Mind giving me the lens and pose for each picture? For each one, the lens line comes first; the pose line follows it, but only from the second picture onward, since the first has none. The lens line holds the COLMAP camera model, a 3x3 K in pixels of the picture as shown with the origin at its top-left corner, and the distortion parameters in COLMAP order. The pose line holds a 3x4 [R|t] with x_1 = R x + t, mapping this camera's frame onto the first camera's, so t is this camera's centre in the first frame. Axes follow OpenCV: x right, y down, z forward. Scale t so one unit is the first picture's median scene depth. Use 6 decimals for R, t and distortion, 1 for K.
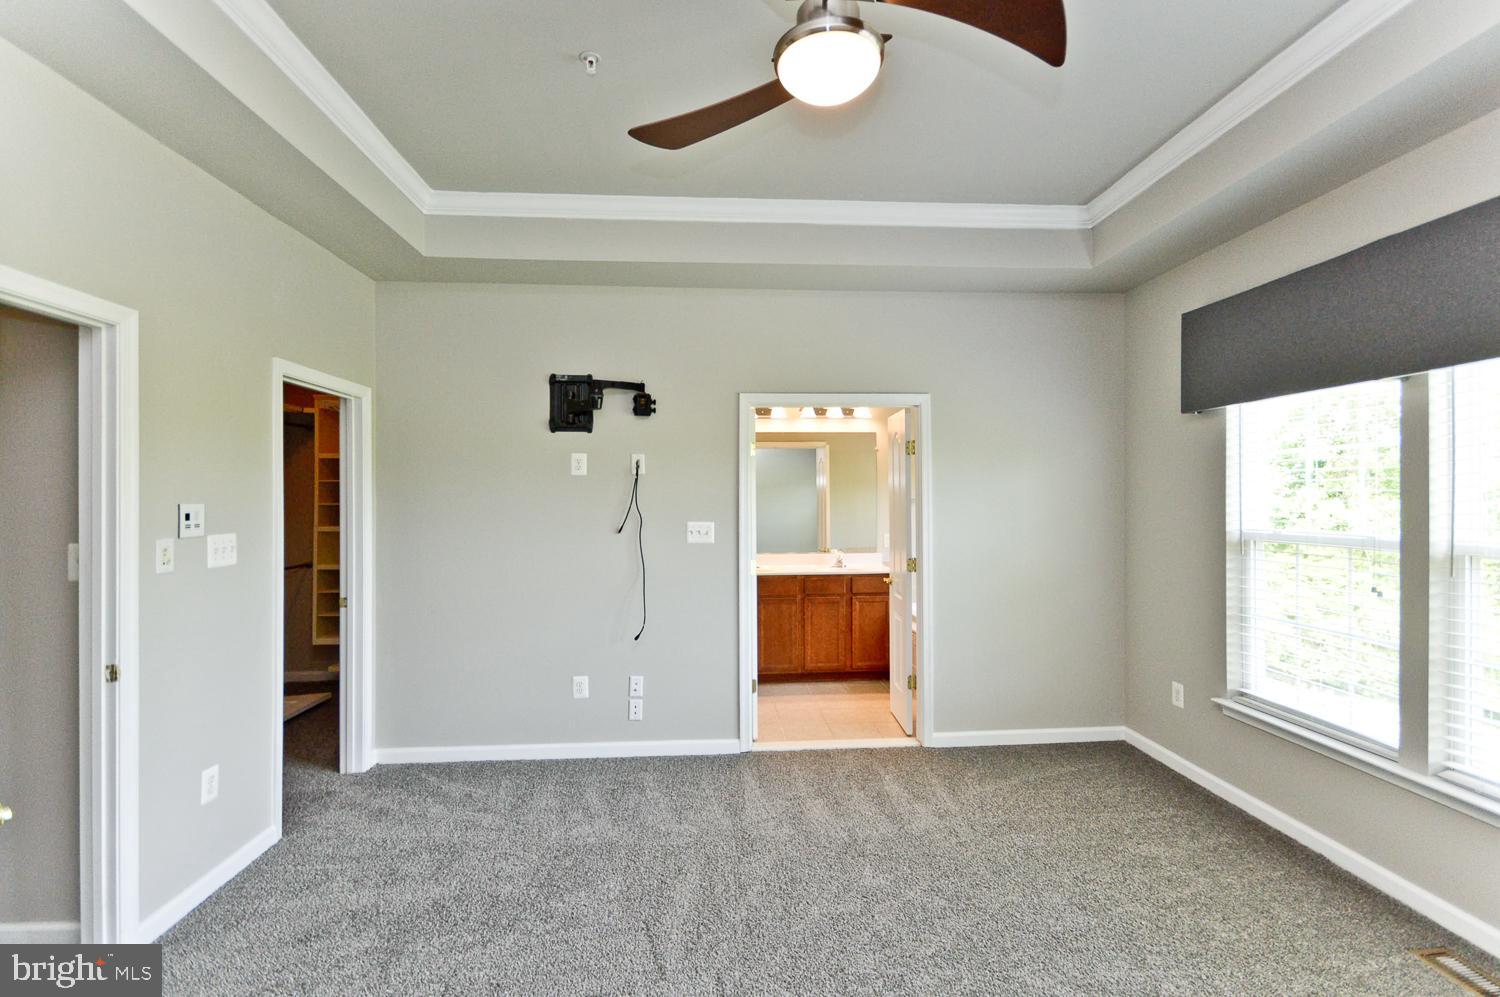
lens RADIAL K [[671.9, 0, 757.2], [0, 671.9, 499.2], [0, 0, 1]] dist [0.011082, -0.007458]
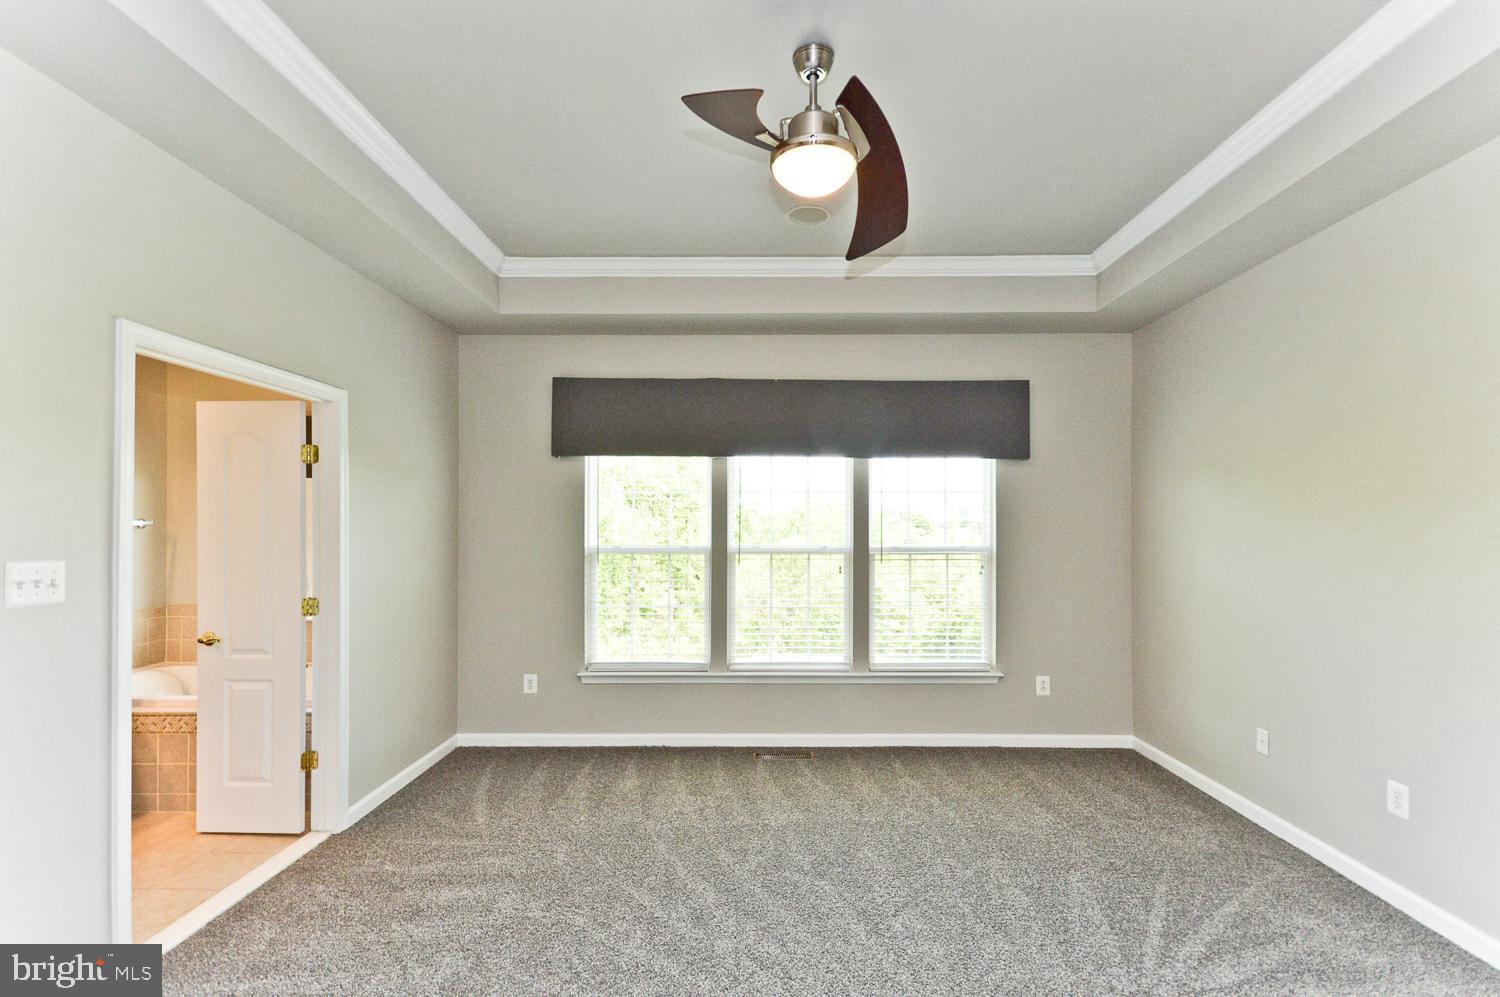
lens RADIAL K [[671.9, 0, 743.0], [0, 671.9, 508.3], [0, 0, 1]] dist [0.011082, -0.007458]
pose [[0.103226, 0.033322, 0.994100, -0.597710], [-0.002150, 0.999444, -0.033278, 0.012460], [-0.994656, 0.001298, 0.103240, 0.519532]]
